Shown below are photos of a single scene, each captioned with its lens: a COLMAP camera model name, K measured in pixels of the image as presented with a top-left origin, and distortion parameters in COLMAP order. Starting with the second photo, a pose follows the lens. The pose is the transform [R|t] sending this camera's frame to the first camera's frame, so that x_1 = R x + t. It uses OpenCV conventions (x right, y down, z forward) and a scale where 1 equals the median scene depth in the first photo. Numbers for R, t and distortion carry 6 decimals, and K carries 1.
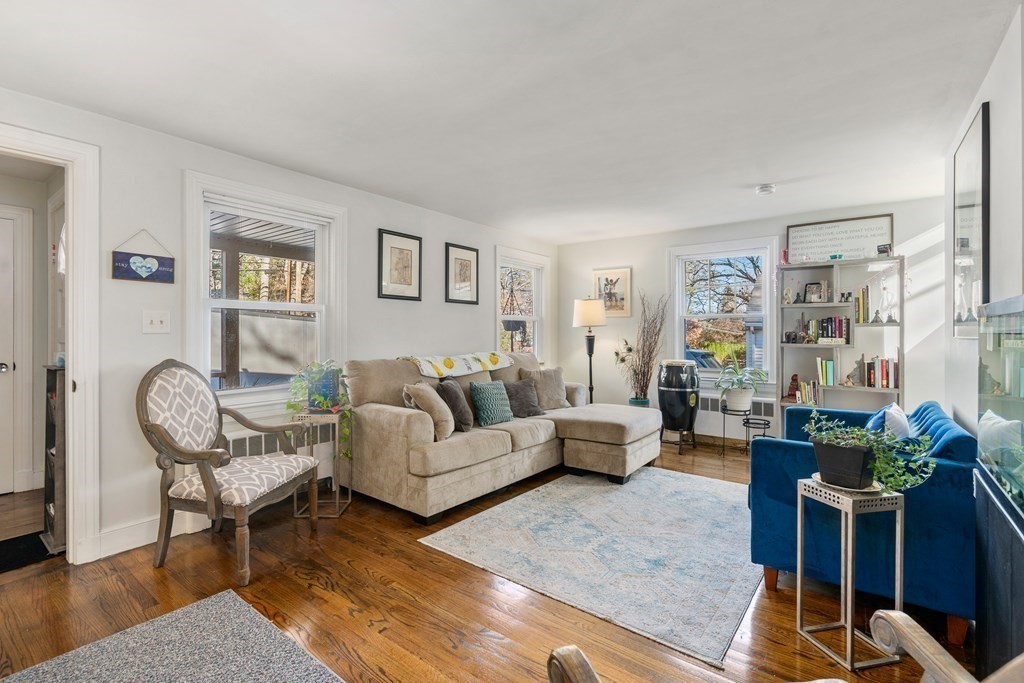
lens RADIAL K [[477.1, 0, 504.4], [0, 477.1, 333.7], [0, 0, 1]] dist [-0.010680, 0.006747]
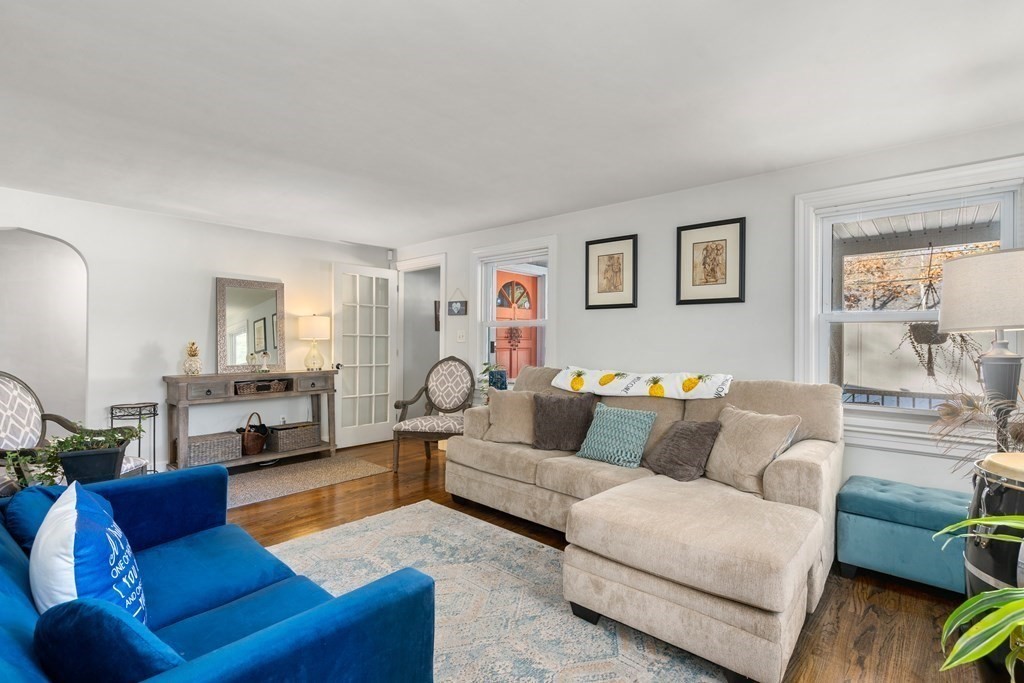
lens RADIAL K [[477.1, 0, 504.9], [0, 477.1, 342.3], [0, 0, 1]] dist [-0.010680, 0.006747]
pose [[-0.080282, -0.001447, -0.996771, 0.968897], [-0.012997, 0.999915, -0.000405, -0.002537], [0.996687, 0.012923, -0.080294, 1.142236]]
